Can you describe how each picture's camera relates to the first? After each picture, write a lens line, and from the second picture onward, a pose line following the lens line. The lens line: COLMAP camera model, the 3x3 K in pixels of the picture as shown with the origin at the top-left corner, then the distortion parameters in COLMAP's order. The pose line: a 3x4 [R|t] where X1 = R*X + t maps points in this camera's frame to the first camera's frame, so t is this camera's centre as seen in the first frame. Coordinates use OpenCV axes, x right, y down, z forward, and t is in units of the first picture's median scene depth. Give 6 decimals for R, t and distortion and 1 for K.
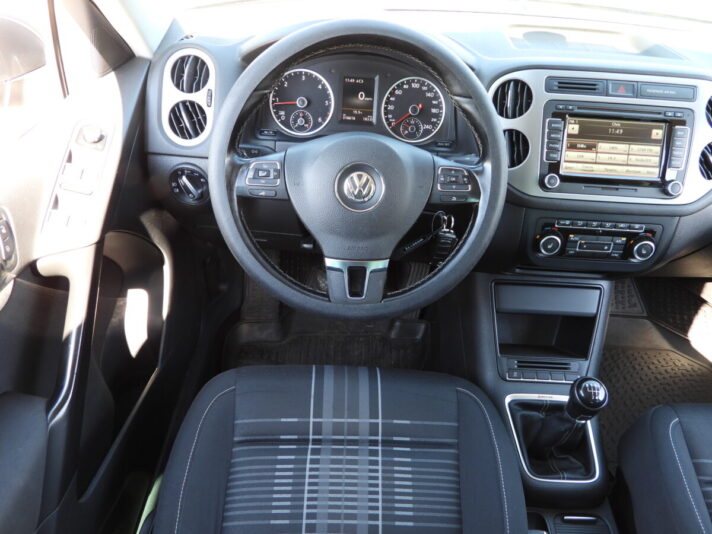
lens RADIAL K [[511.1, 0, 356.2], [0, 511.1, 263.9], [0, 0, 1]] dist [-0.010863, 0.006707]
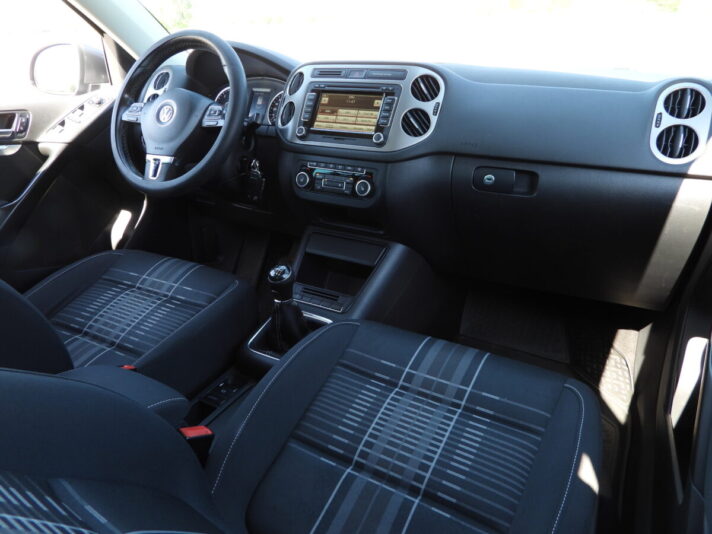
lens RADIAL K [[511.1, 0, 355.4], [0, 511.1, 264.5], [0, 0, 1]] dist [-0.010863, 0.006707]
pose [[0.872205, 0.132430, -0.470872, 1.193063], [-0.263296, 0.938399, -0.223790, 0.453478], [0.412230, 0.319170, 0.853345, -0.049300]]
